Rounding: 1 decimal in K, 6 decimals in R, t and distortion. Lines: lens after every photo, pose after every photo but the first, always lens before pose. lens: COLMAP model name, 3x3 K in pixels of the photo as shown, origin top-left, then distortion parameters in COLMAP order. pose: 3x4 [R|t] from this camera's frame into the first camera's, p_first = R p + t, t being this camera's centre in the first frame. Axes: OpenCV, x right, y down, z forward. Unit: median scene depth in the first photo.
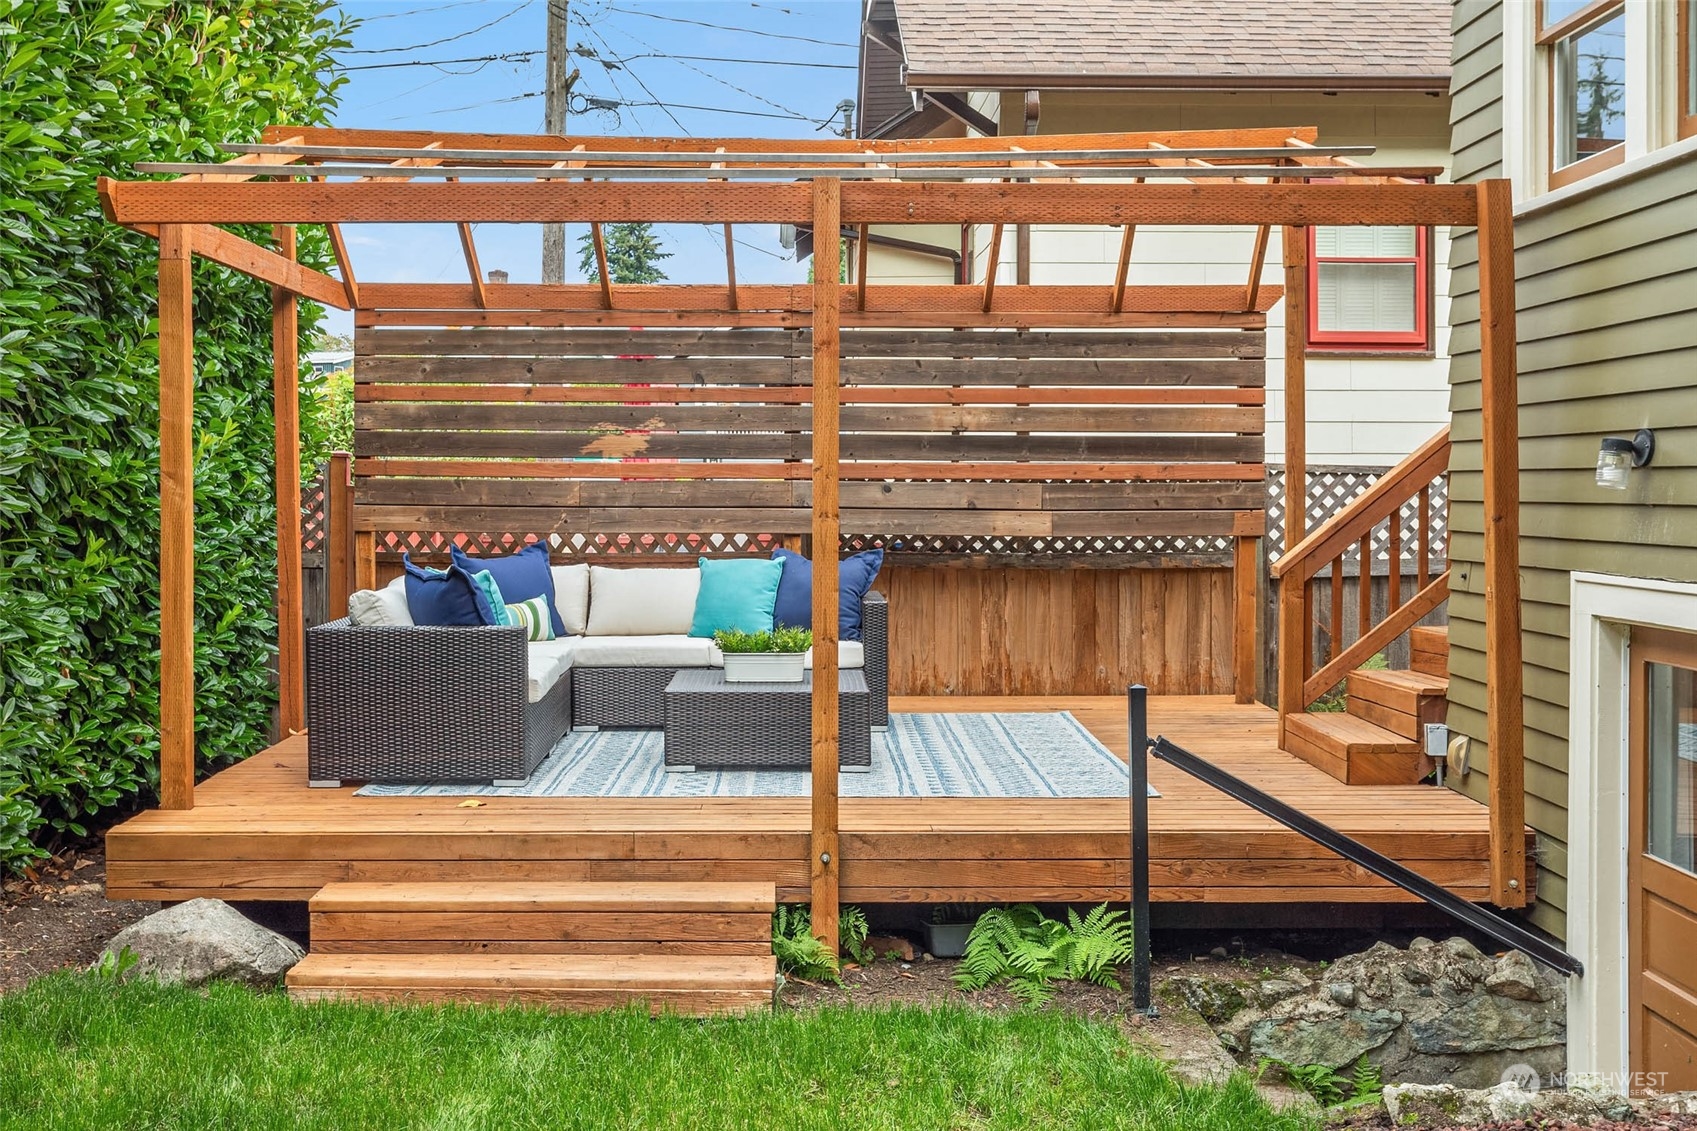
lens RADIAL K [[1834.3, 0, 851.0], [0, 1834.3, 525.3], [0, 0, 1]] dist [0.009788, 0.021560]
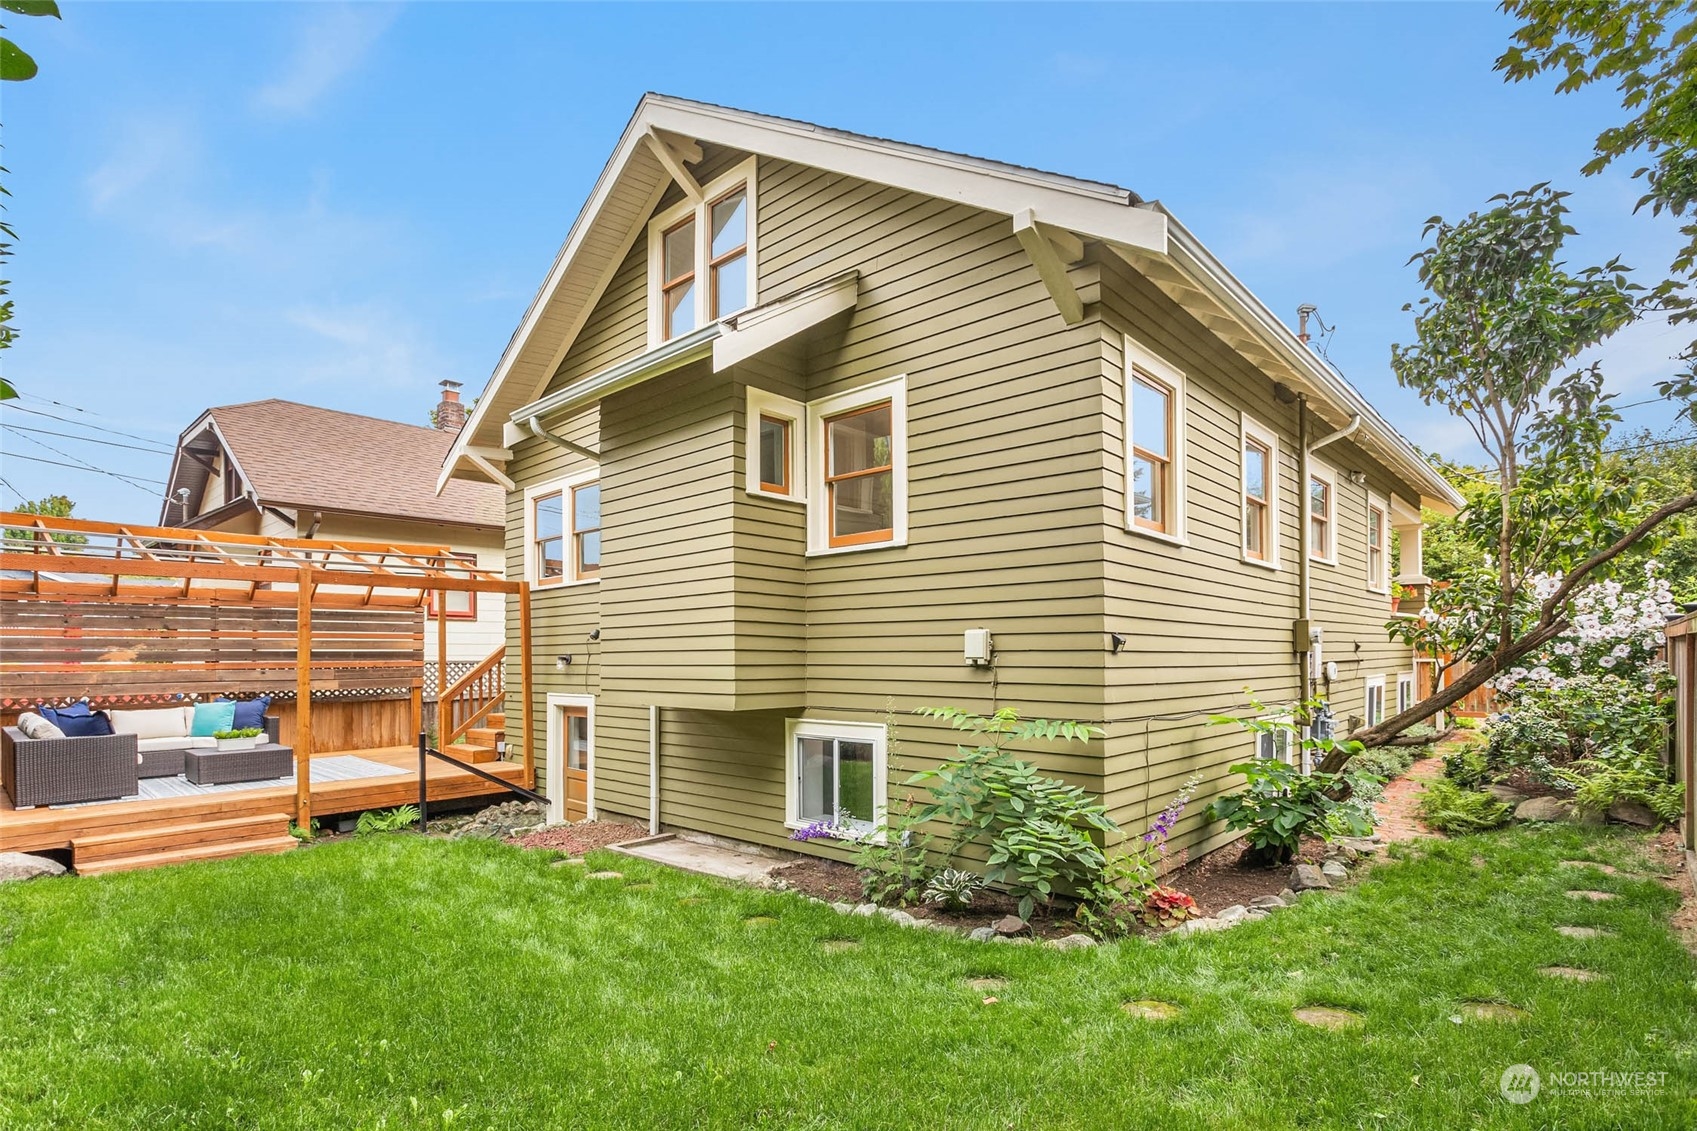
lens RADIAL K [[842.1, 0, 853.4], [0, 842.1, 537.0], [0, 0, 1]] dist [-0.000722, 0.000902]
pose [[0.695902, 0.092403, 0.712167, -0.364275], [0.027071, 0.987607, -0.154594, -0.005018], [-0.717627, 0.126862, 0.684776, -0.554186]]
